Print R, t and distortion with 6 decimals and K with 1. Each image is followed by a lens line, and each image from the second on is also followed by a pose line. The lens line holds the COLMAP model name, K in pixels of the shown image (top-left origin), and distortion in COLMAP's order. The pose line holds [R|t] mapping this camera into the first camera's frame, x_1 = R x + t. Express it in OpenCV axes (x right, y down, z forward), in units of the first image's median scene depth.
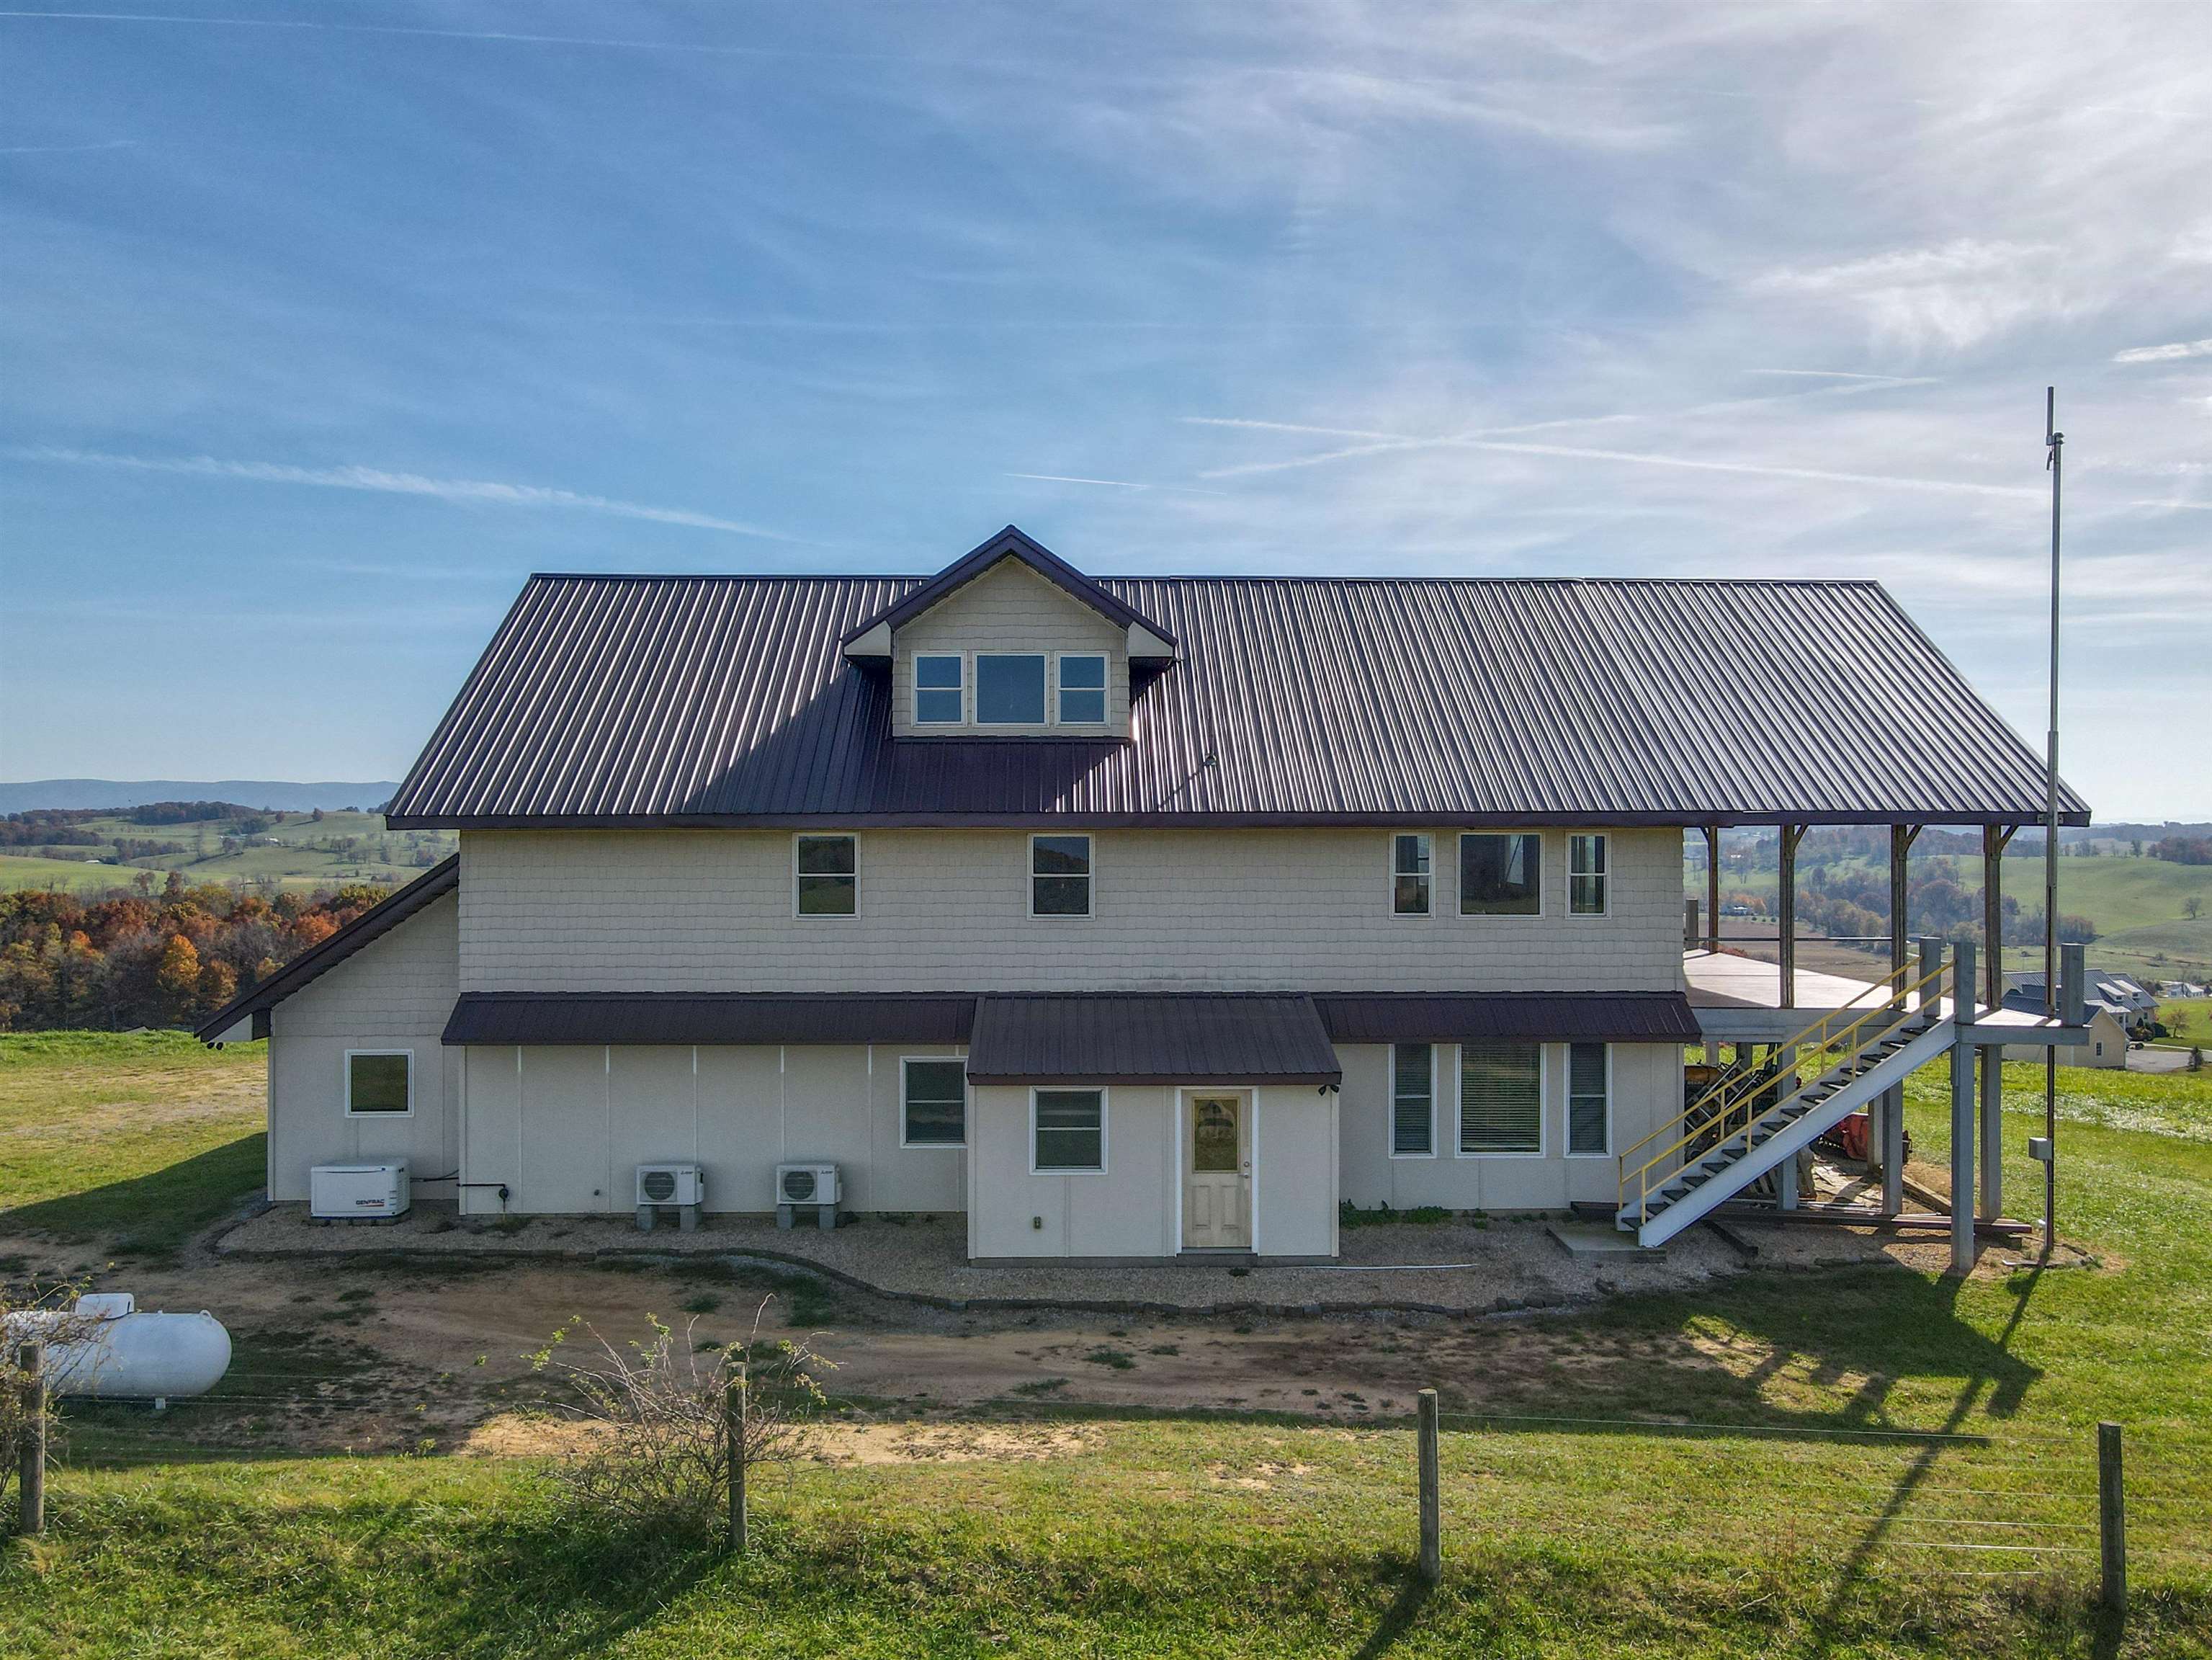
lens RADIAL K [[1654.7, 0, 1060.3], [0, 1654.7, 836.1], [0, 0, 1]] dist [0.010963, 0.005867]
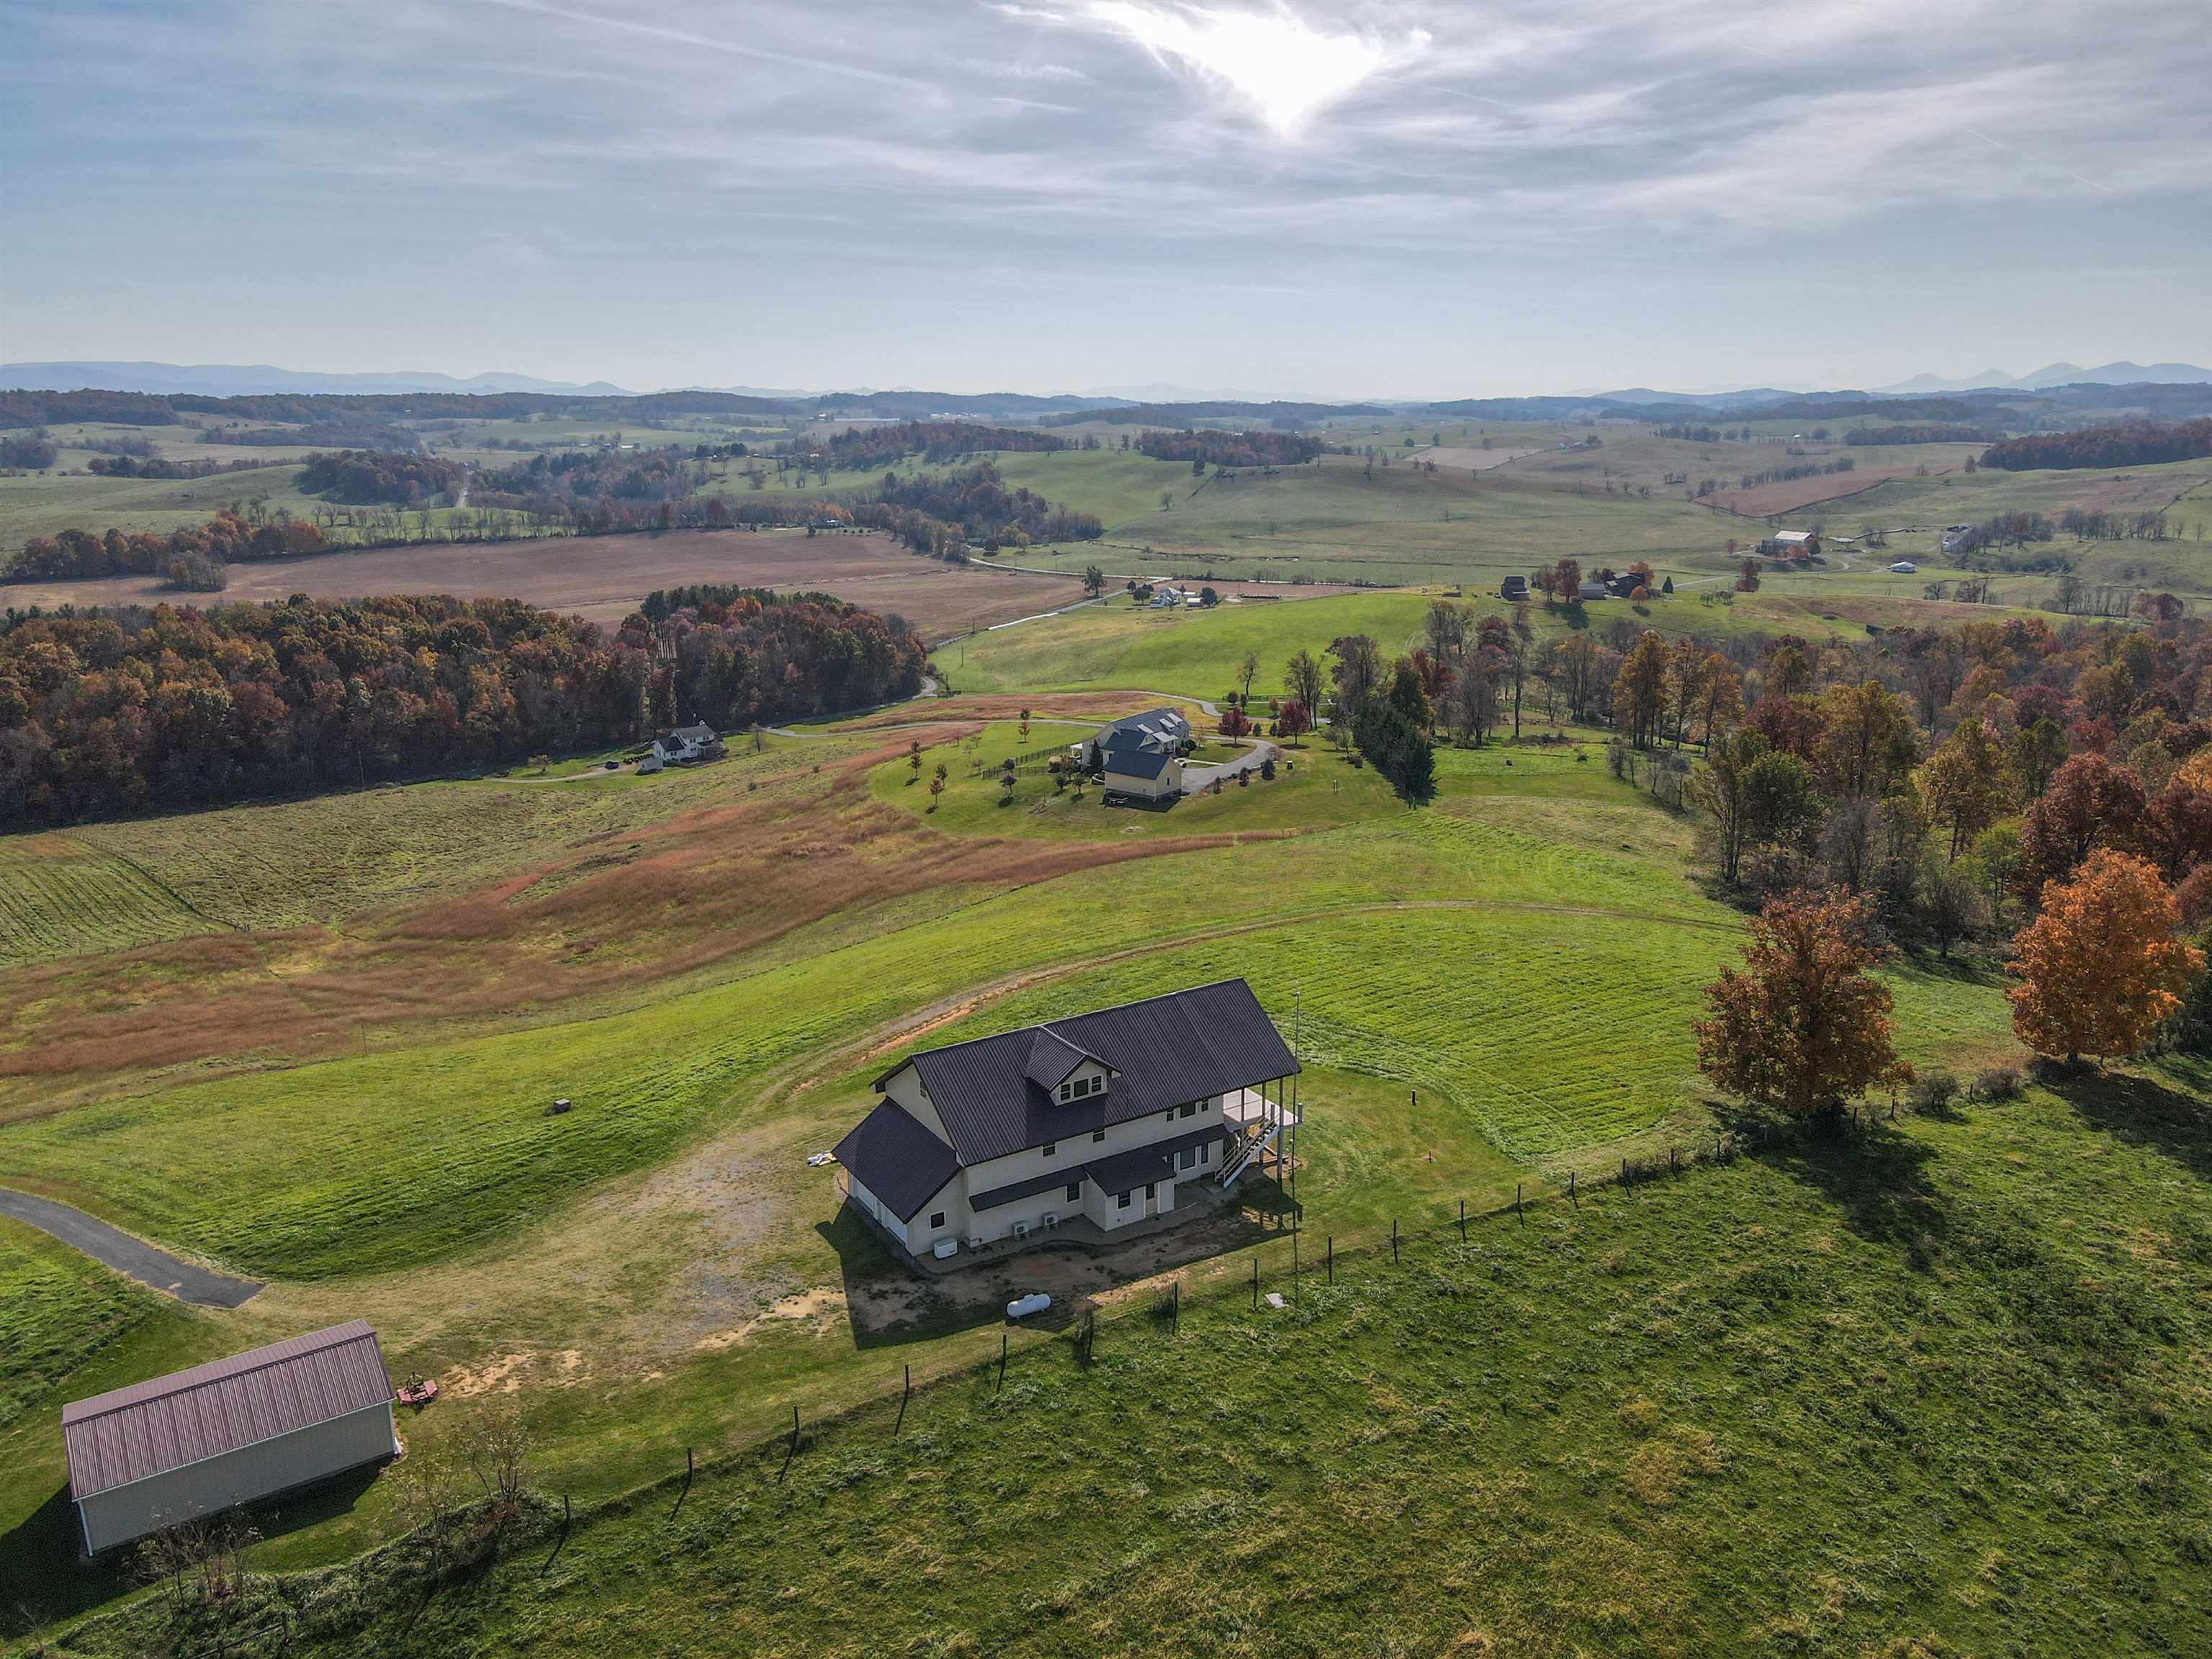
lens RADIAL K [[1654.5, 0, 1060.3], [0, 1654.5, 835.6], [0, 0, 1]] dist [0.010963, 0.005867]
pose [[0.857783, -0.143529, 0.493566, -1.941818], [0.010411, 0.964878, 0.262492, -1.711732], [-0.513906, -0.220022, 0.829150, -2.115455]]
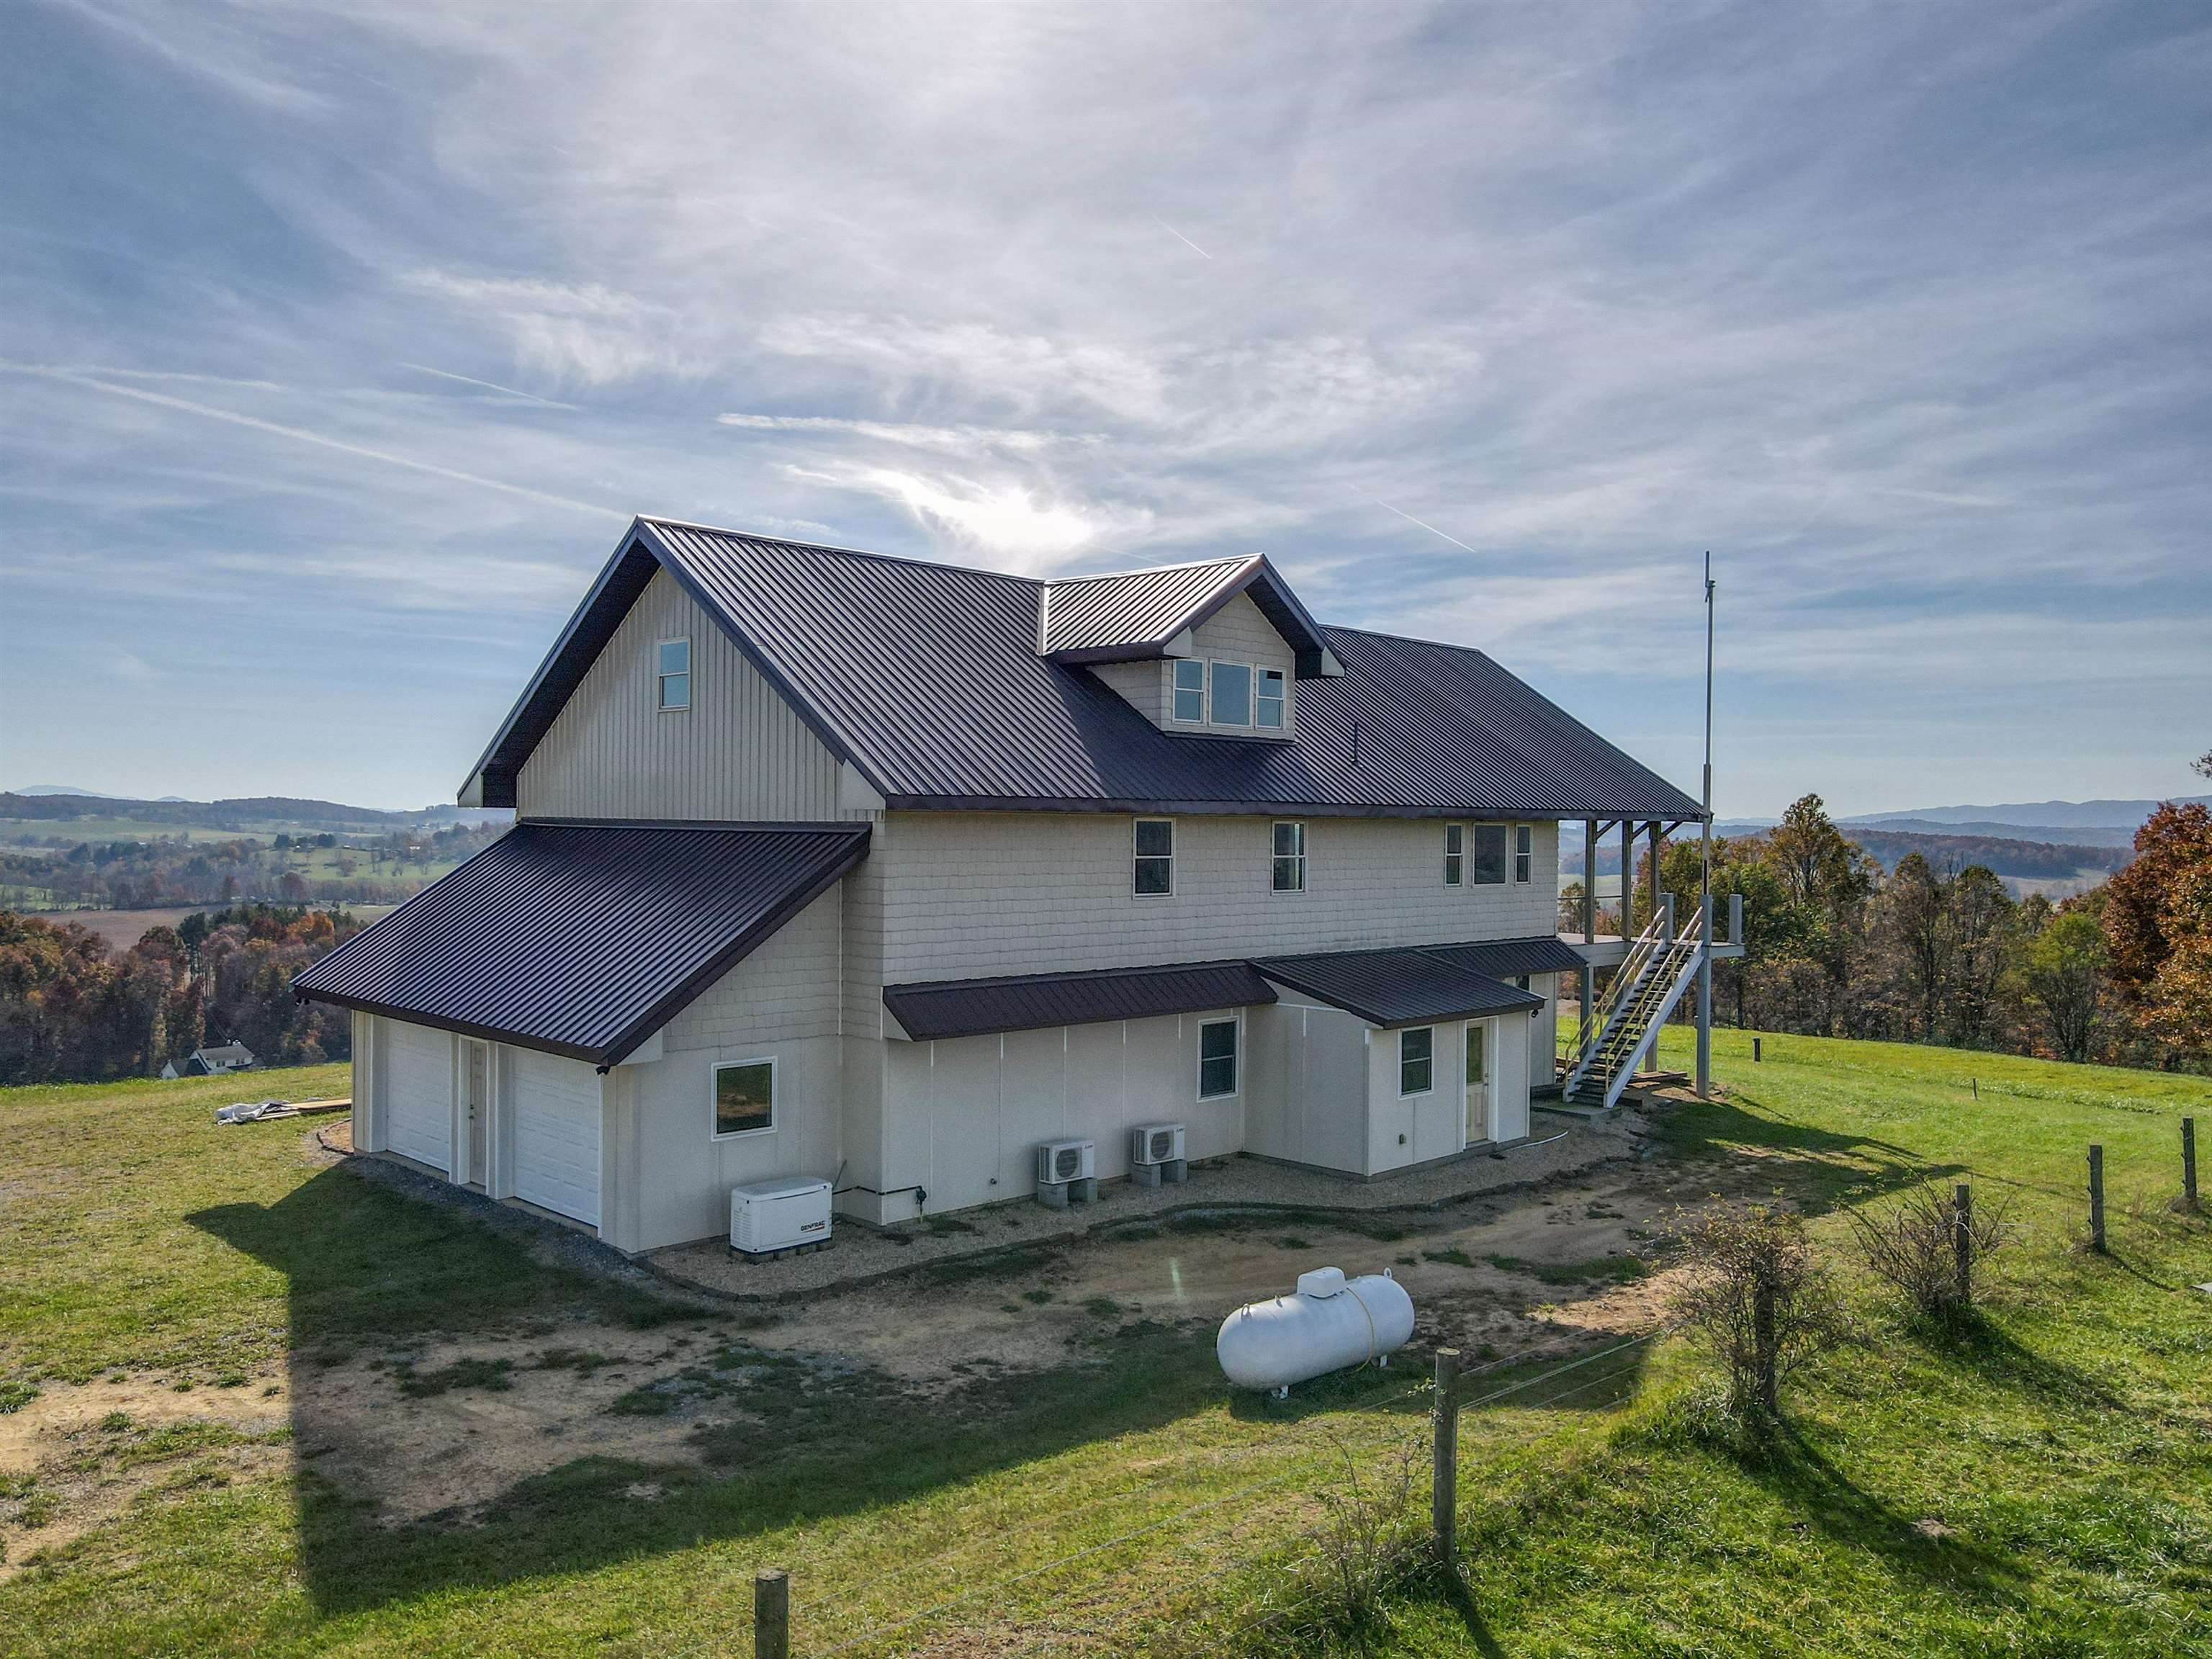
lens RADIAL K [[1654.5, 0, 1060.3], [0, 1654.5, 835.6], [0, 0, 1]] dist [0.010963, 0.005867]
pose [[0.720752, 0.003735, 0.693183, -0.912201], [-0.003175, 0.999993, -0.002087, 0.011645], [-0.693186, -0.000697, 0.720758, 0.258712]]
